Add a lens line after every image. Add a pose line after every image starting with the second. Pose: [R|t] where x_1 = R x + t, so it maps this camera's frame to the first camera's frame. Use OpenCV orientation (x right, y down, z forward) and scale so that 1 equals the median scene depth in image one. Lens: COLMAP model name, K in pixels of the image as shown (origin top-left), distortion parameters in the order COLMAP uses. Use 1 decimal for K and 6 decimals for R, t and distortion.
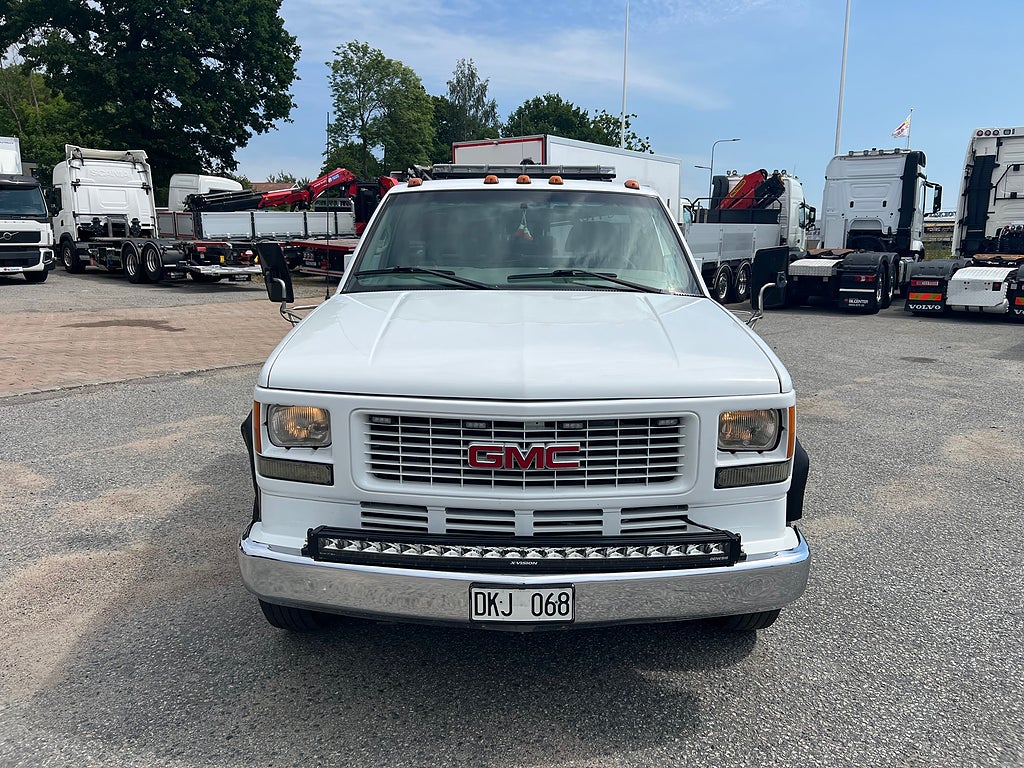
lens RADIAL K [[772.0, 0, 517.7], [0, 772.0, 387.4], [0, 0, 1]] dist [0.050590, -0.053994]
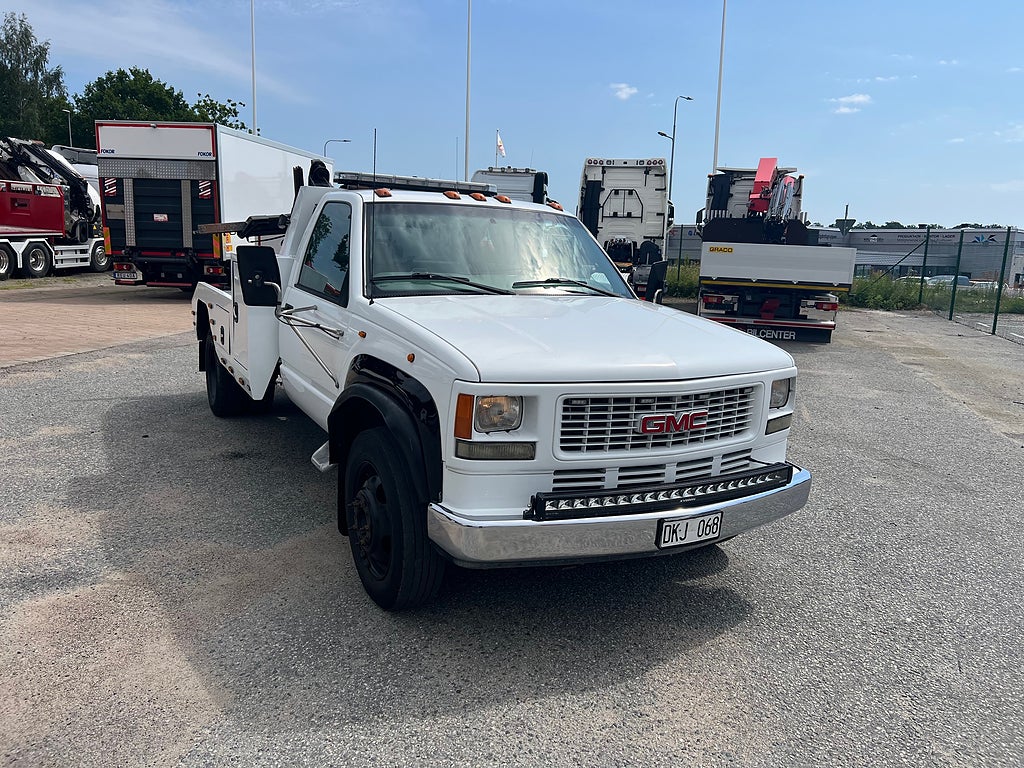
lens RADIAL K [[772.4, 0, 518.0], [0, 772.4, 390.1], [0, 0, 1]] dist [0.049856, -0.053365]
pose [[0.874187, -0.060130, 0.481852, -0.315432], [0.056890, 0.998152, 0.021346, -0.003462], [-0.482245, 0.008752, 0.875993, -0.014563]]
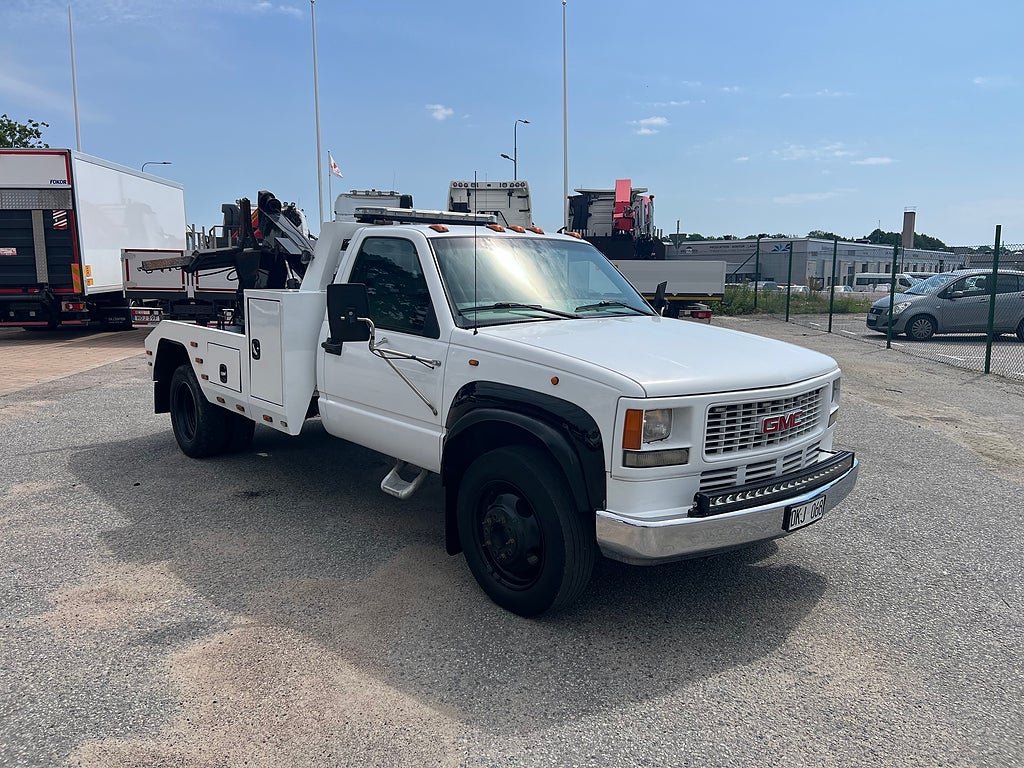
lens RADIAL K [[772.4, 0, 510.5], [0, 772.4, 390.3], [0, 0, 1]] dist [0.049856, -0.053365]
pose [[0.752848, -0.103653, 0.649982, -0.509116], [0.122042, 0.992381, 0.016900, -0.023646], [-0.646781, 0.066601, 0.759762, 0.061158]]
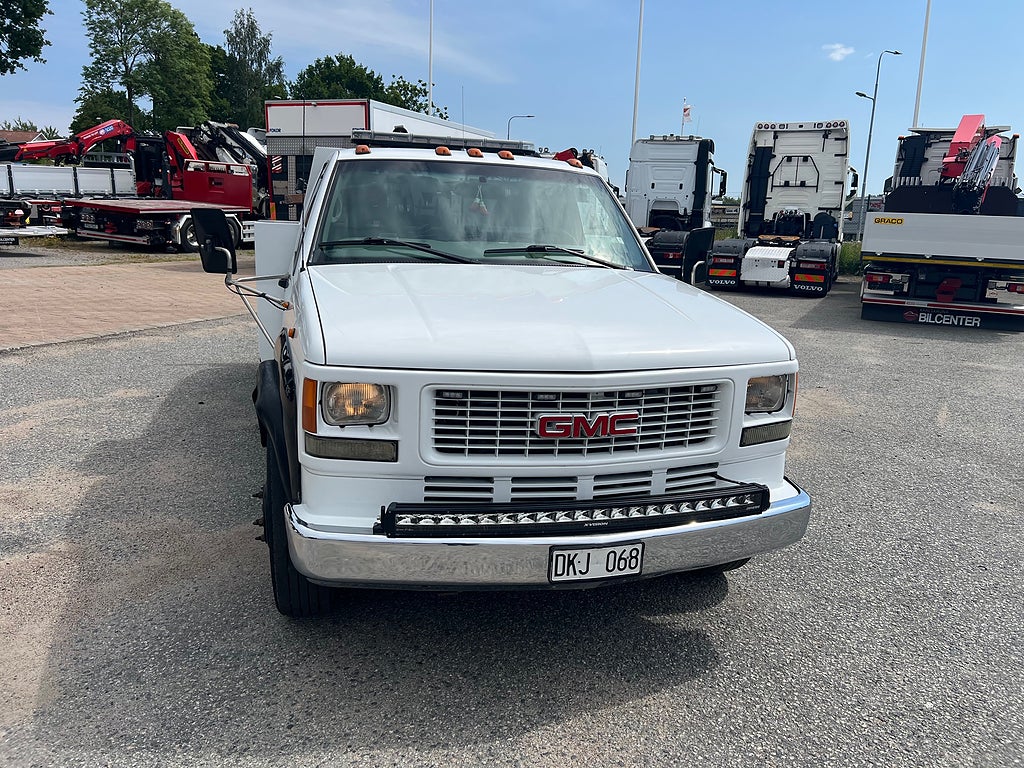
lens RADIAL K [[772.4, 0, 520.2], [0, 772.4, 392.0], [0, 0, 1]] dist [0.049856, -0.053365]
pose [[0.963986, -0.030043, 0.264252, -0.130923], [0.019003, 0.998840, 0.044237, -0.001507], [-0.265275, -0.037623, 0.963439, 0.002825]]
